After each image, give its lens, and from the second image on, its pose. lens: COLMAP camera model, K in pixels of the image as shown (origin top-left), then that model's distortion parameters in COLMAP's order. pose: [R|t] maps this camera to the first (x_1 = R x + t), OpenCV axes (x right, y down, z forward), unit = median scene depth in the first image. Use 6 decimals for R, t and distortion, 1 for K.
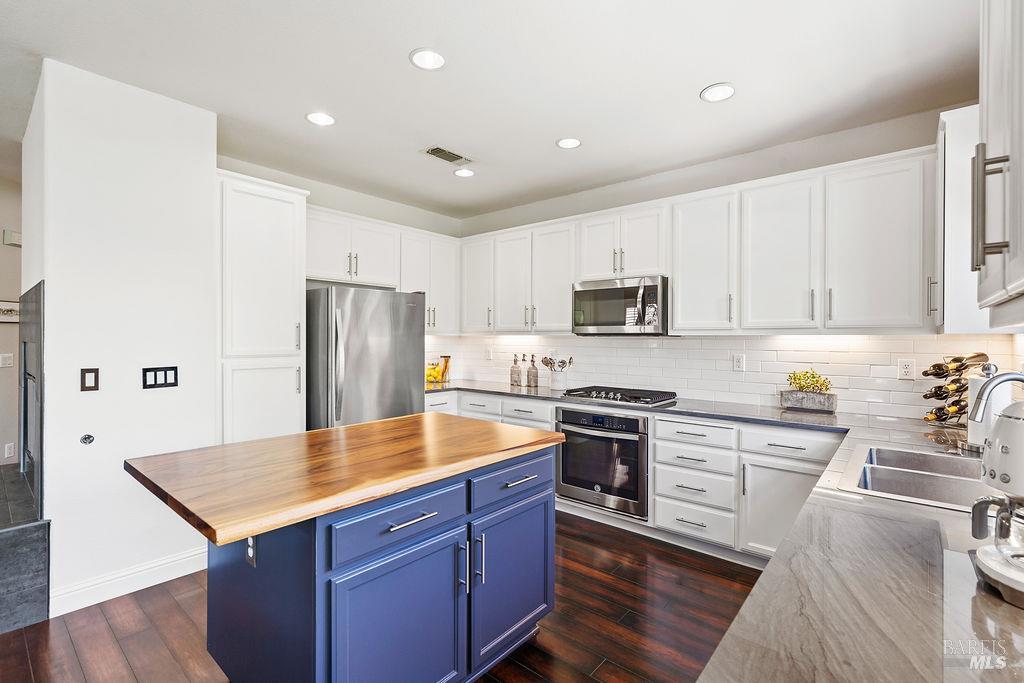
lens RADIAL K [[467.0, 0, 510.5], [0, 467.0, 338.1], [0, 0, 1]] dist [-0.007638, 0.002405]
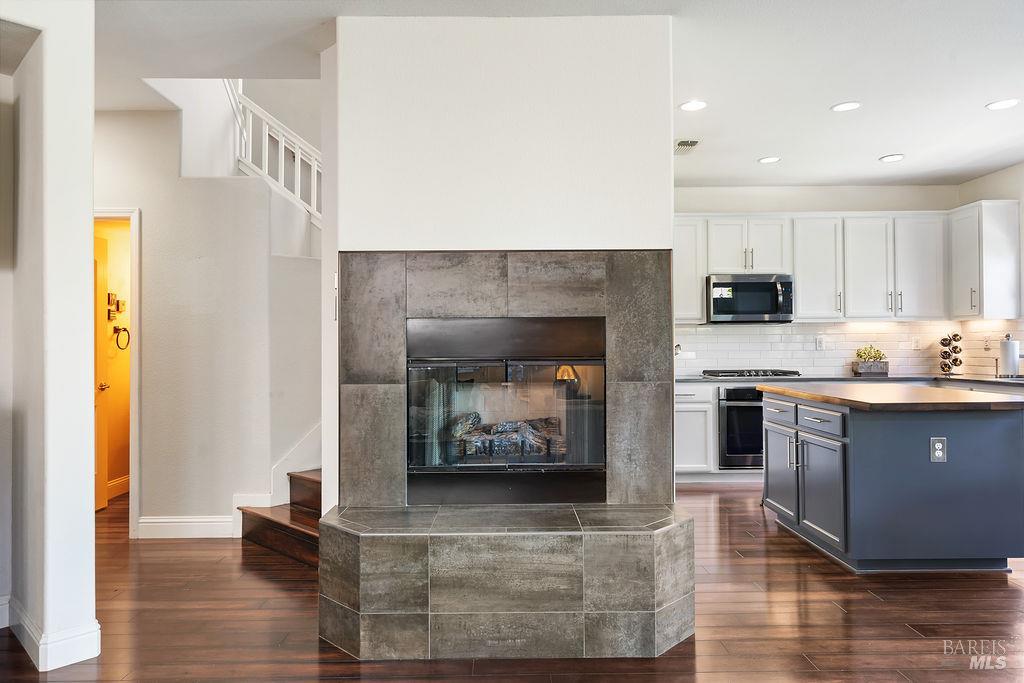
lens RADIAL K [[682.6, 0, 507.0], [0, 682.6, 340.9], [0, 0, 1]] dist [0.000550, 0.009219]
pose [[0.754764, -0.006235, 0.655967, -1.529987], [0.011479, 0.999927, -0.003703, 0.044006], [-0.655896, 0.010325, 0.754781, 0.125288]]
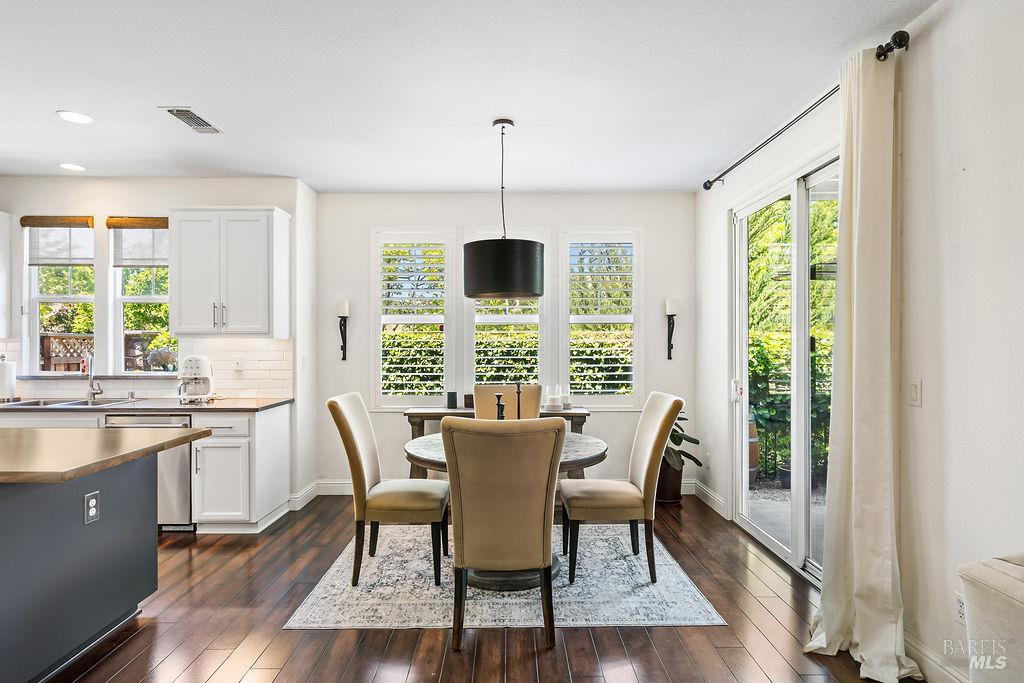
lens RADIAL K [[557.2, 0, 512.1], [0, 557.2, 346.6], [0, 0, 1]] dist [0.000778, 0.001864]
pose [[-0.655191, -0.009257, 0.755407, -1.218325], [-0.003762, 0.999953, 0.008991, -0.002352], [-0.755454, 0.003049, -0.655194, 0.569061]]
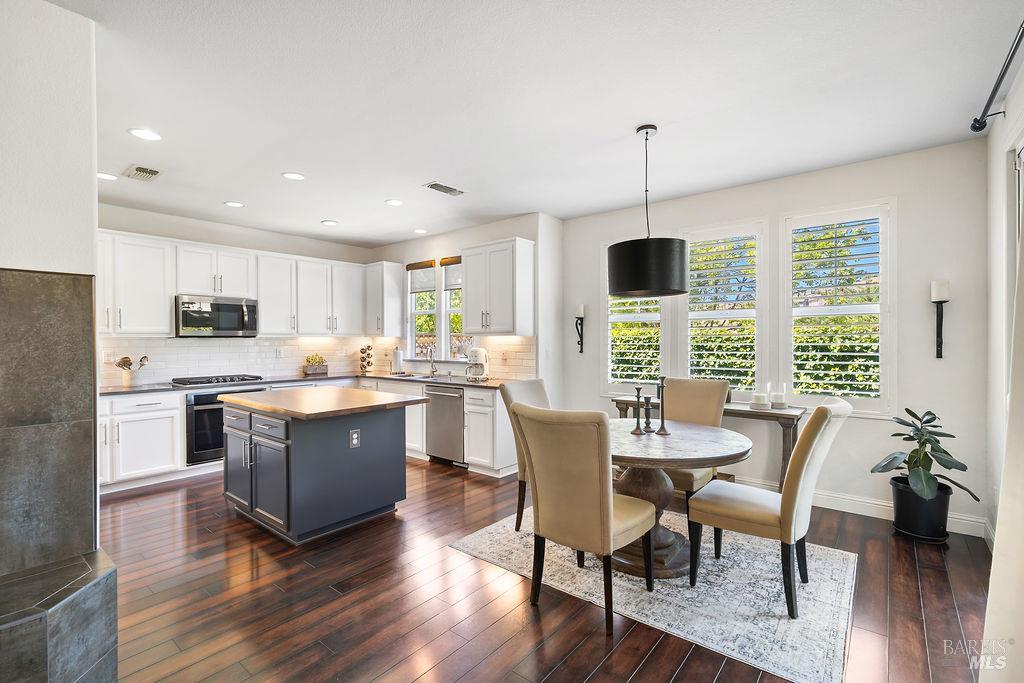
lens RADIAL K [[467.0, 0, 512.4], [0, 467.0, 341.5], [0, 0, 1]] dist [-0.007638, 0.002405]
pose [[-0.017592, -0.009833, 0.999797, -1.334826], [0.003615, 0.999944, 0.009899, -0.004358], [-0.999839, 0.003789, -0.017555, 0.166909]]
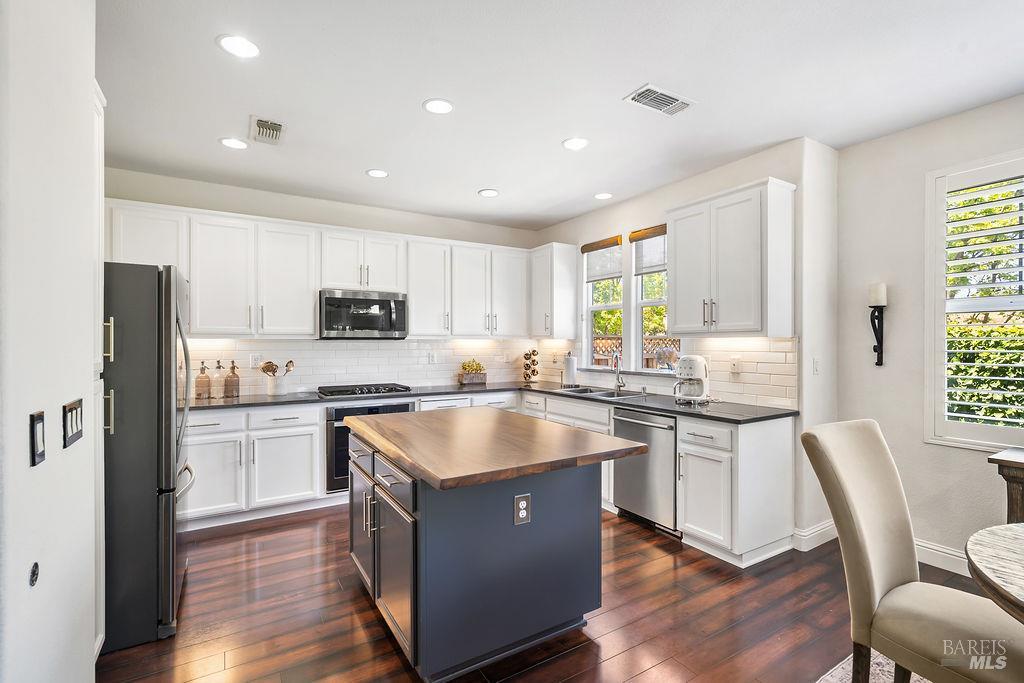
lens RADIAL K [[467.0, 0, 510.1], [0, 467.0, 343.0], [0, 0, 1]] dist [-0.007638, 0.002405]
pose [[0.311640, -0.005751, 0.950183, -0.876055], [0.002278, 0.999983, 0.005305, -0.001661], [-0.950197, 0.000511, 0.311648, 0.325258]]
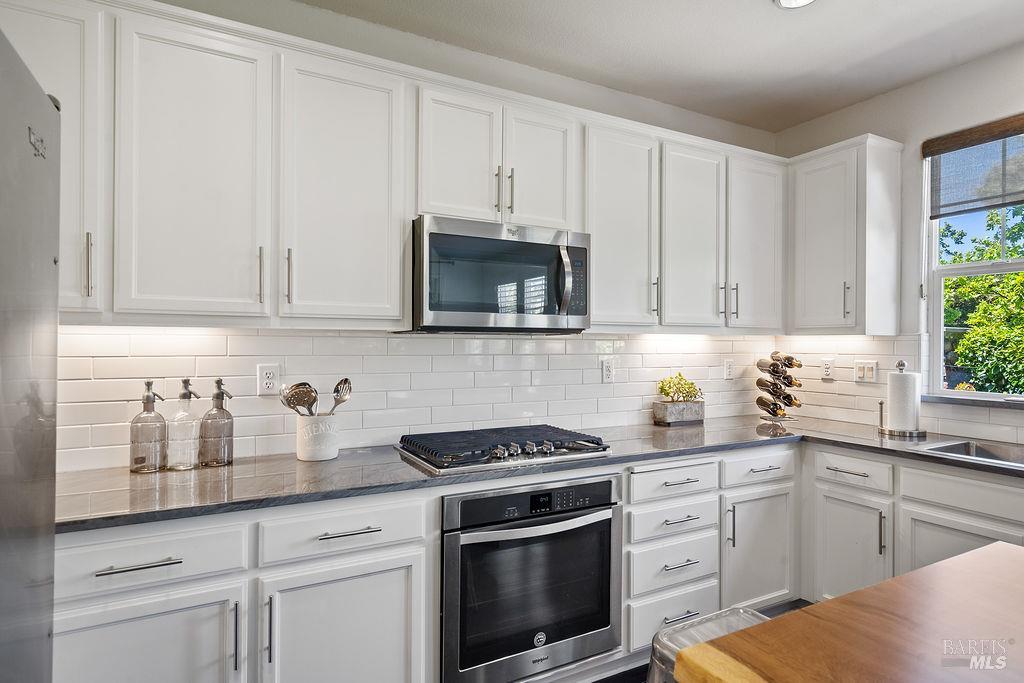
lens RADIAL K [[557.2, 0, 510.2], [0, 557.2, 340.3], [0, 0, 1]] dist [0.000778, 0.001864]
pose [[0.362785, -0.000247, 0.931873, -0.403635], [-0.004232, 0.999989, 0.001913, 0.002766], [-0.931863, -0.004638, 0.362780, 0.868622]]
